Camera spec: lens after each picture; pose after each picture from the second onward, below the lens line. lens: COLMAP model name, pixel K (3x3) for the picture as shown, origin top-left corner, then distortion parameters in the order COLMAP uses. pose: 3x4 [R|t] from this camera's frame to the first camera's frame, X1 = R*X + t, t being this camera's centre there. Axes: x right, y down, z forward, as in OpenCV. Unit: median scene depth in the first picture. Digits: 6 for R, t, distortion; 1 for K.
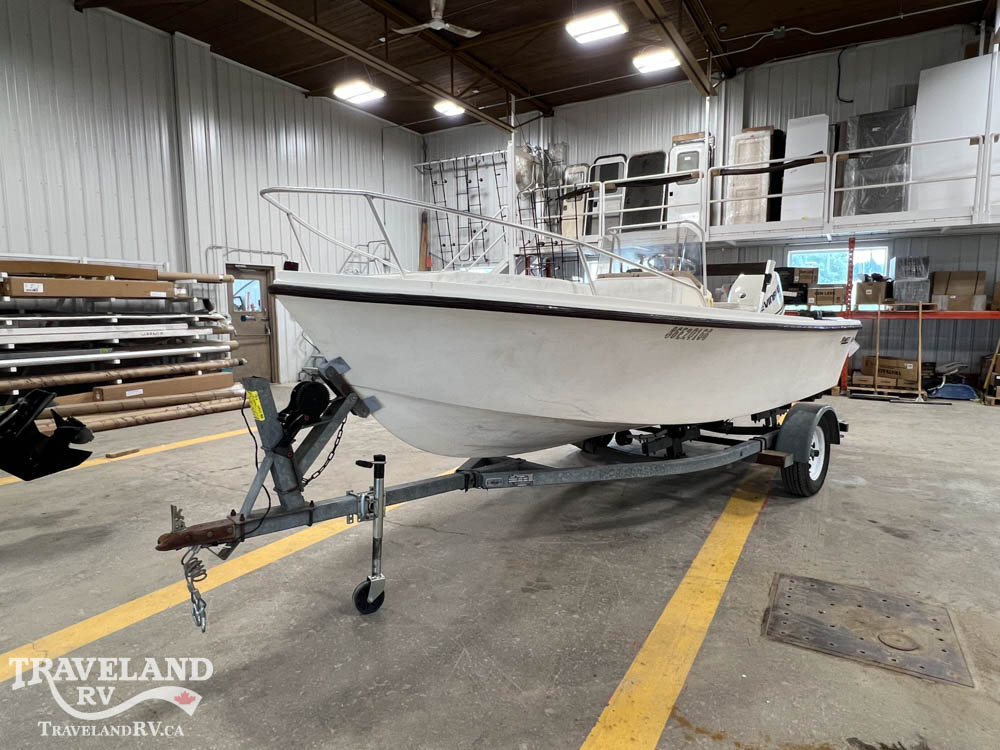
lens RADIAL K [[588.1, 0, 495.0], [0, 588.1, 376.9], [0, 0, 1]] dist [-0.000702, -0.000704]
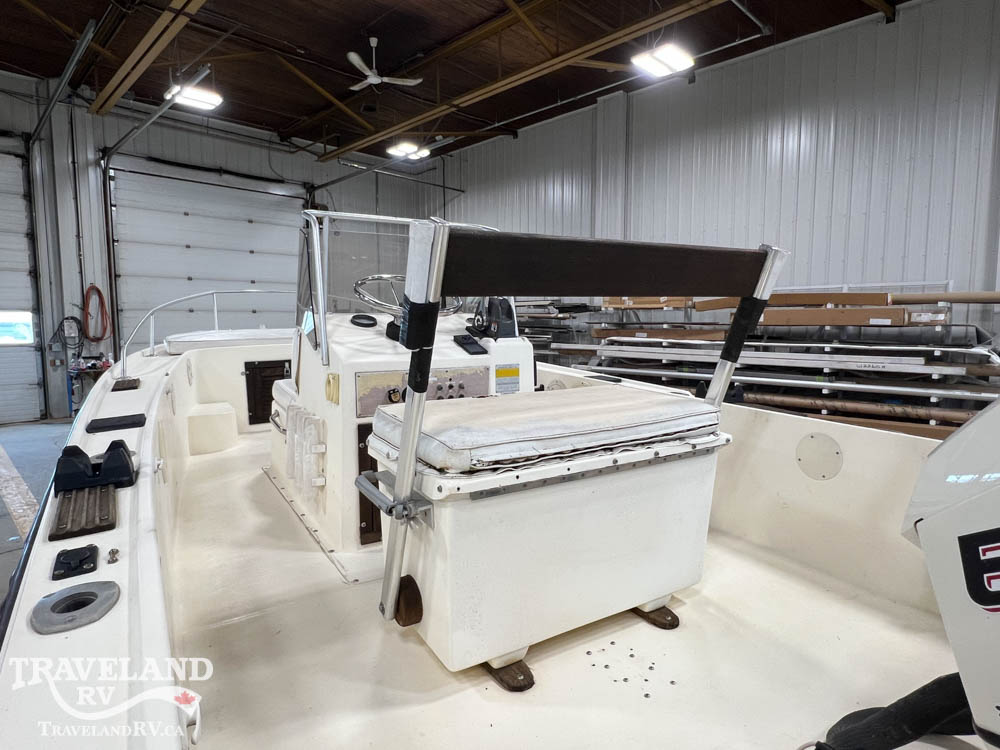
lens RADIAL K [[588.1, 0, 495.0], [0, 588.1, 376.9], [0, 0, 1]] dist [-0.000702, -0.000704]
pose [[-0.254022, 0.098946, -0.962124, 0.425555], [-0.112208, 0.985022, 0.130926, -0.115115], [0.960668, 0.141216, -0.239114, 0.705204]]
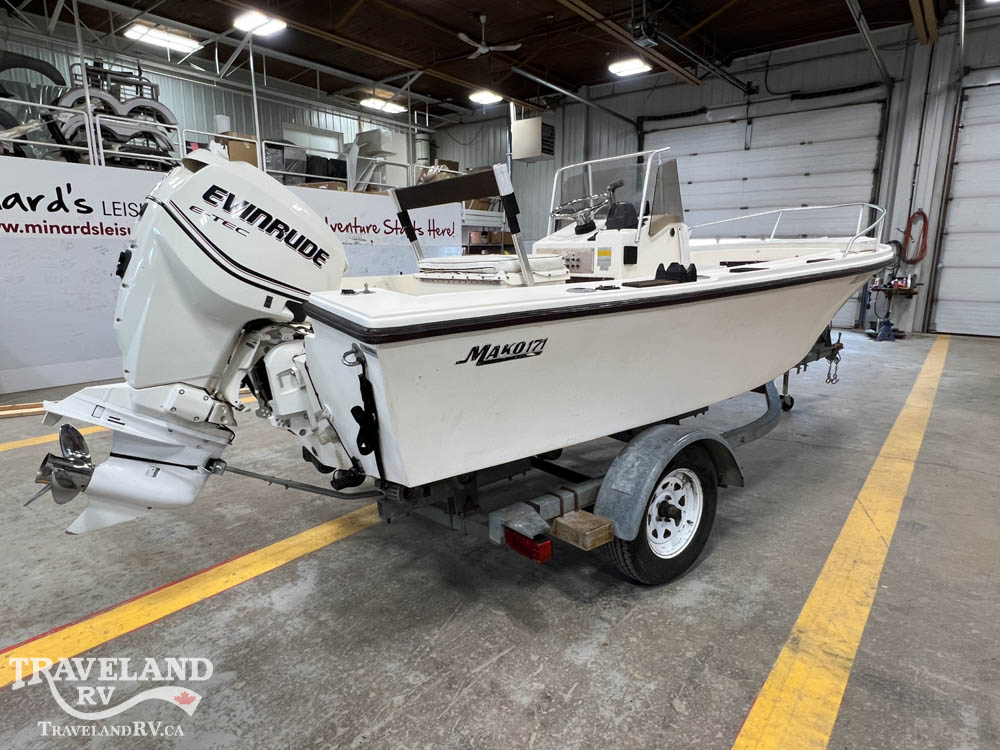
lens RADIAL K [[588.1, 0, 495.0], [0, 588.1, 376.9], [0, 0, 1]] dist [-0.000702, -0.000704]
pose [[-0.989880, -0.021603, 0.140254, 0.177665], [0.023793, 0.949087, 0.314114, -0.131835], [-0.139899, 0.314272, -0.938968, 1.078418]]
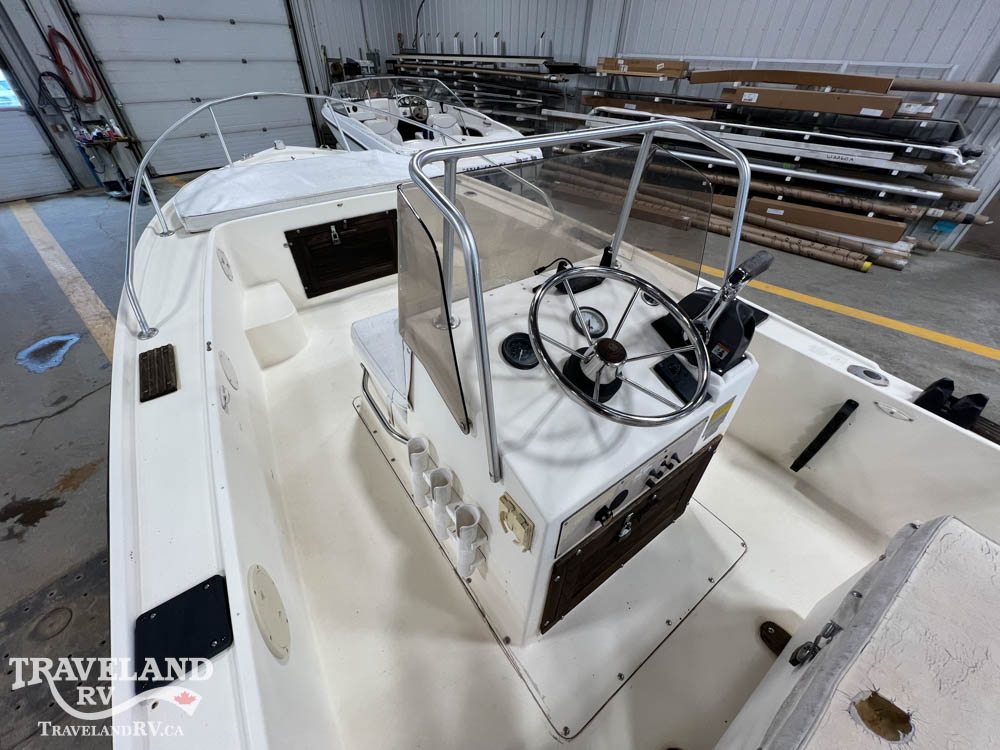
lens RADIAL K [[400.5, 0, 498.2], [0, 400.5, 371.5], [0, 0, 1]] dist [0.000008, -0.000207]
pose [[-0.176642, 0.622386, -0.762518, 0.267147], [-0.136264, 0.751777, 0.645185, -0.167157], [0.974797, 0.217870, -0.047986, 0.576694]]
